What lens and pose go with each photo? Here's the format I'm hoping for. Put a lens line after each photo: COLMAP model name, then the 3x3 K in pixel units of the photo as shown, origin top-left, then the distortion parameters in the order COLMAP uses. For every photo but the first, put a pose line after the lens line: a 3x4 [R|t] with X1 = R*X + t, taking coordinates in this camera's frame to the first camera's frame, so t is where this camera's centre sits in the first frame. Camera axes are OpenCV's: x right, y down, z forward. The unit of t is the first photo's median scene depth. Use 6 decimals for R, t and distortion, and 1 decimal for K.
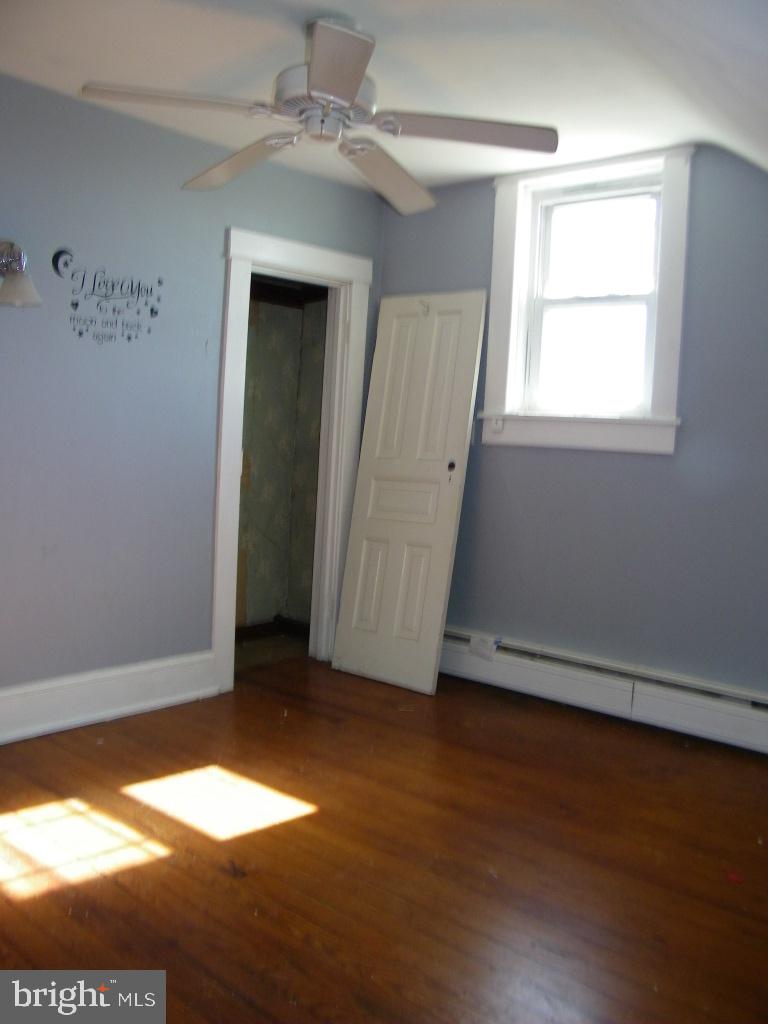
lens RADIAL K [[866.2, 0, 398.0], [0, 866.2, 510.6], [0, 0, 1]] dist [-0.187528, 0.159334]
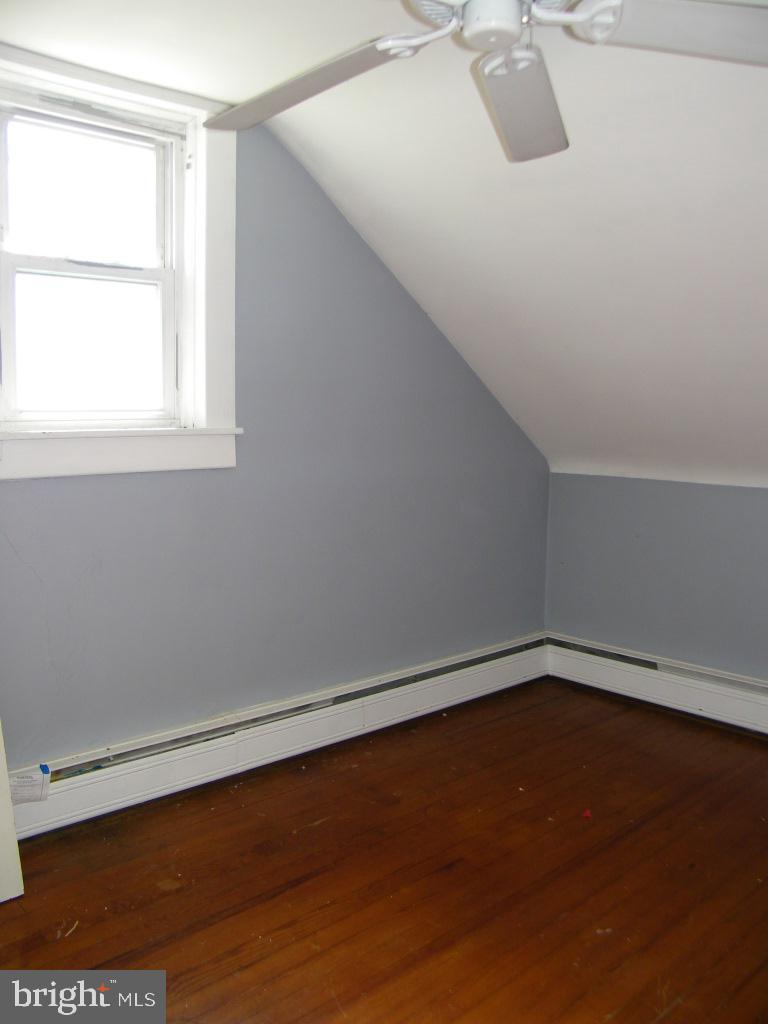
lens RADIAL K [[866.2, 0, 398.0], [0, 866.2, 510.6], [0, 0, 1]] dist [-0.187528, 0.159334]
pose [[0.134654, -0.171446, 0.975948, -0.556198], [0.075557, 0.983827, 0.162406, -0.165302], [-0.988008, 0.051871, 0.145431, 0.759471]]
